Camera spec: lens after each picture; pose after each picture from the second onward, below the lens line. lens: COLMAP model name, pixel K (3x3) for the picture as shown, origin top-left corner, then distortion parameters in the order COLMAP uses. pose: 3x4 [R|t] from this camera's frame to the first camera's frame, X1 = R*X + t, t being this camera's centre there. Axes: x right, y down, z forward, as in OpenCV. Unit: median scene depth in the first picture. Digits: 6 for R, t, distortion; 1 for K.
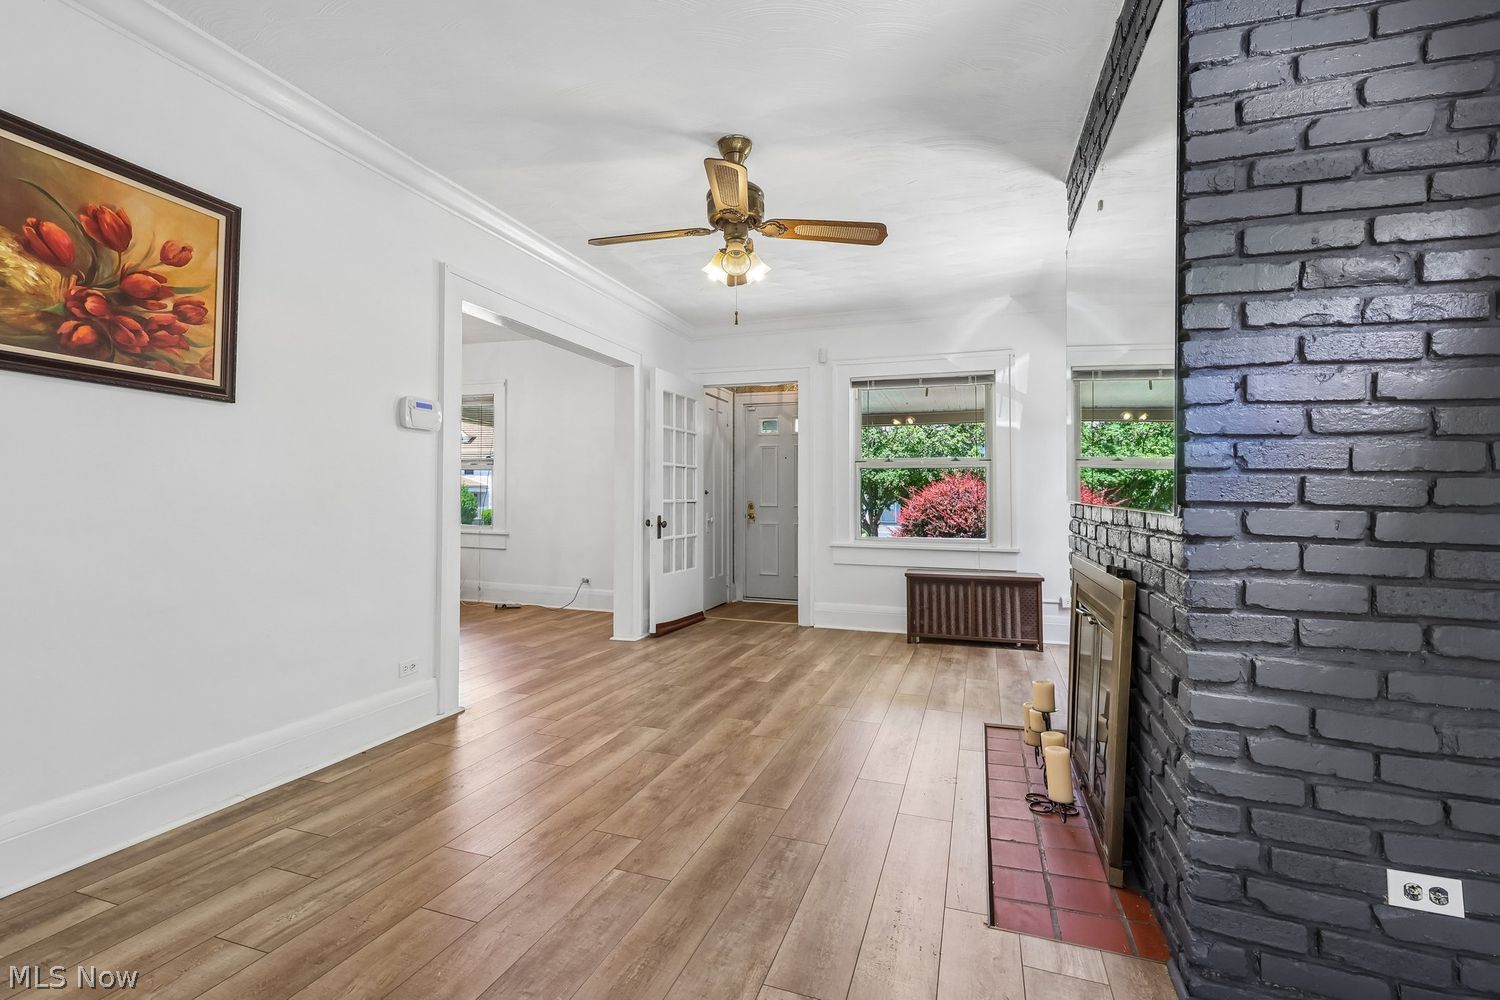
lens RADIAL K [[698.1, 0, 741.2], [0, 698.1, 486.5], [0, 0, 1]] dist [-0.000766, -0.000078]
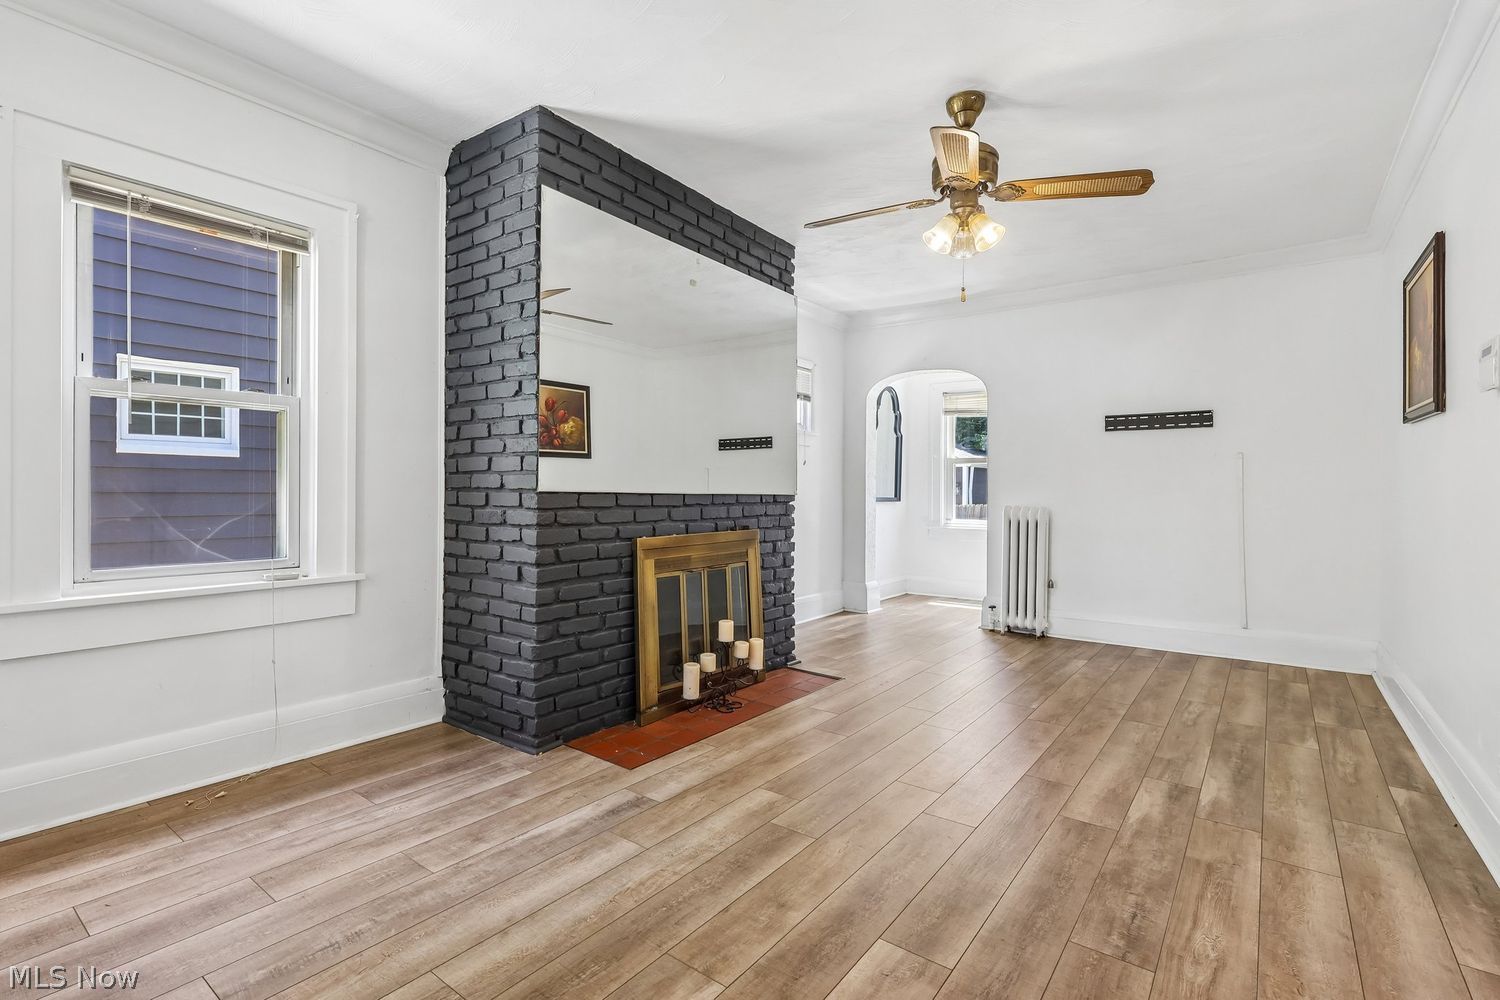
lens RADIAL K [[698.1, 0, 741.2], [0, 698.1, 486.5], [0, 0, 1]] dist [-0.000766, -0.000078]
pose [[-0.953066, -0.016342, 0.302320, -0.003844], [-0.021037, 0.999703, -0.012279, 0.023851], [-0.302030, -0.018062, -0.953127, 1.874864]]
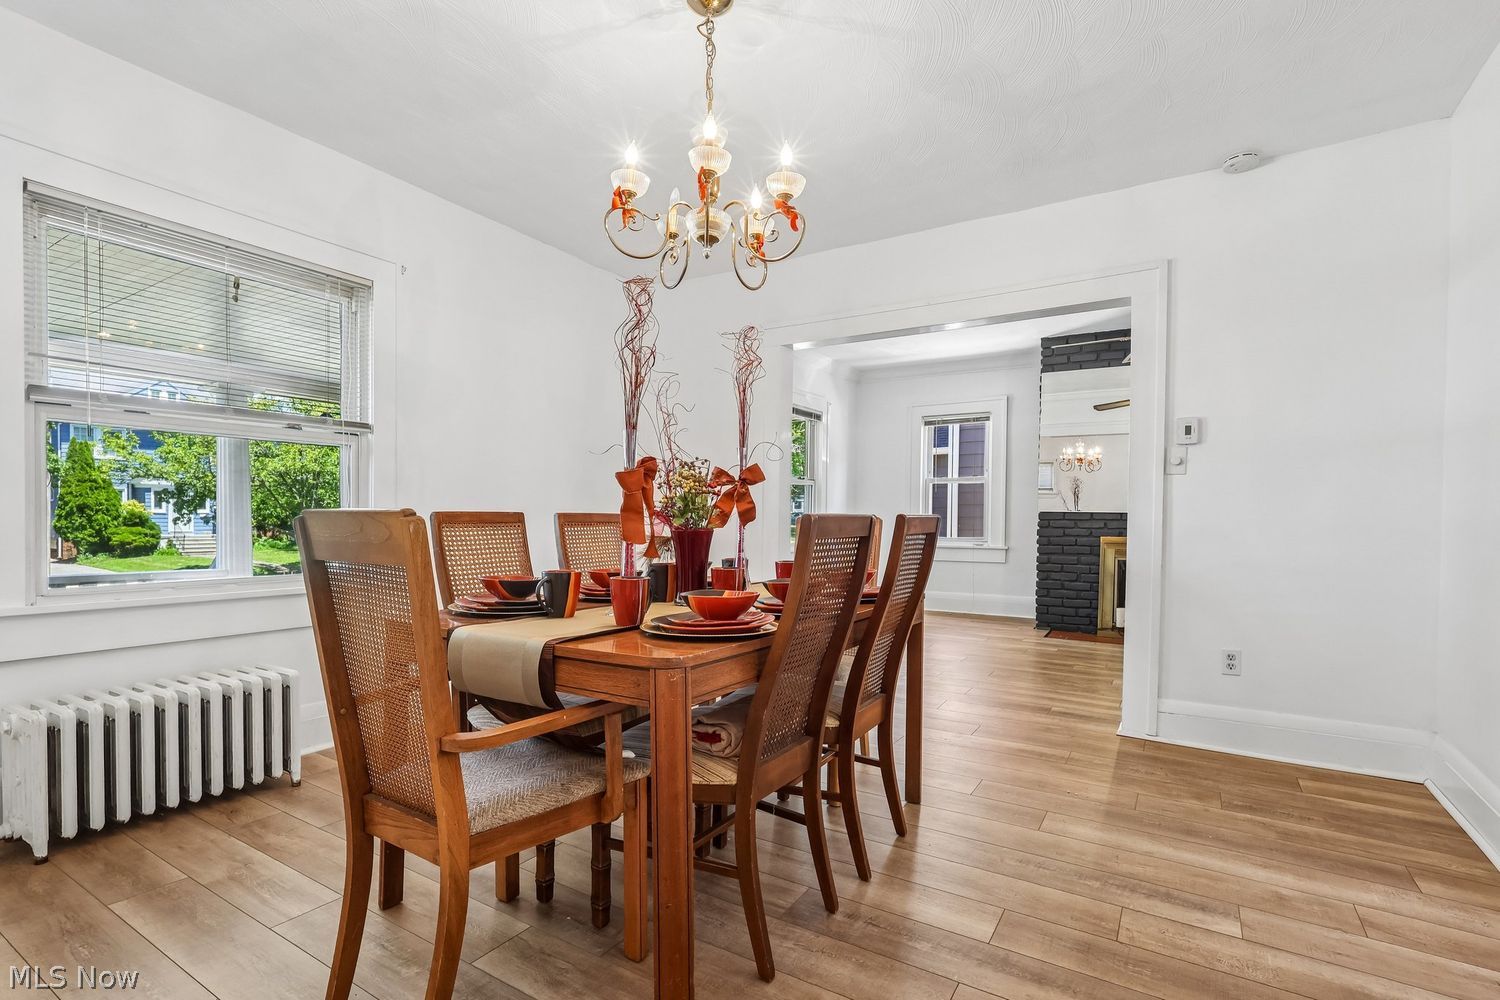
lens RADIAL K [[700.3, 0, 749.6], [0, 700.3, 520.1], [0, 0, 1]] dist [-0.000201, -0.000021]
pose [[0.213707, -0.014283, 0.976793, -1.657964], [-0.018335, 0.999658, 0.018628, 0.026458], [-0.976726, -0.021890, 0.213372, 1.471032]]
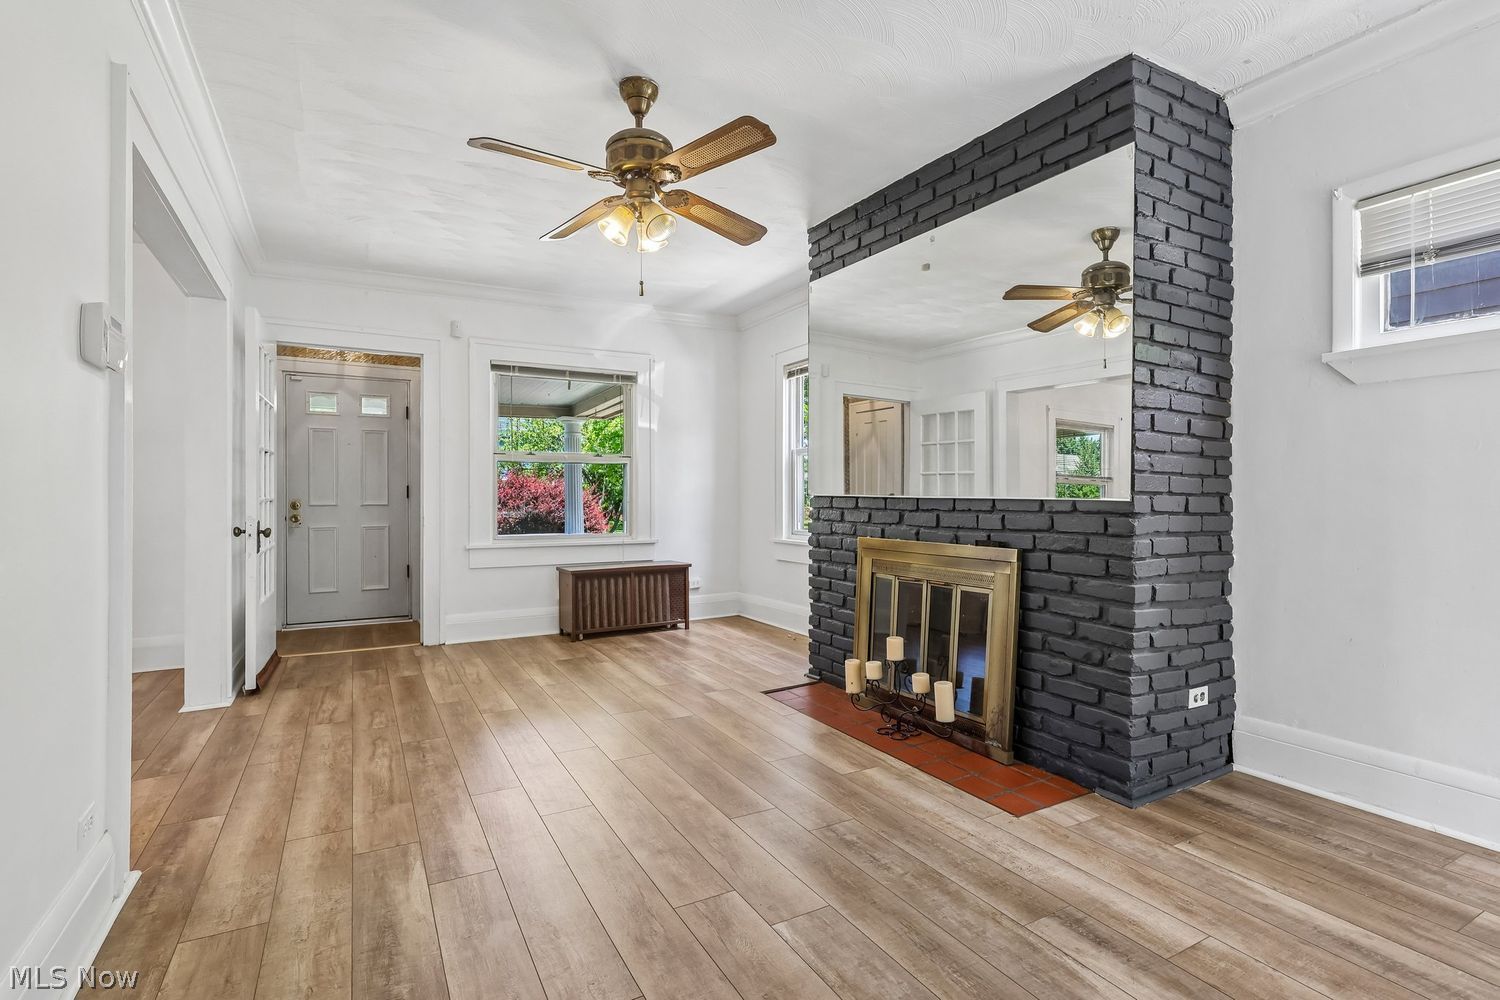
lens RADIAL K [[693.7, 0, 739.0], [0, 693.7, 497.6], [0, 0, 1]] dist [-0.017858, 0.000174]
pose [[0.658562, -0.009956, 0.752461, -0.550378], [-0.005811, 0.999815, 0.018315, 0.005942], [-0.752504, -0.016434, 0.658382, 0.318126]]
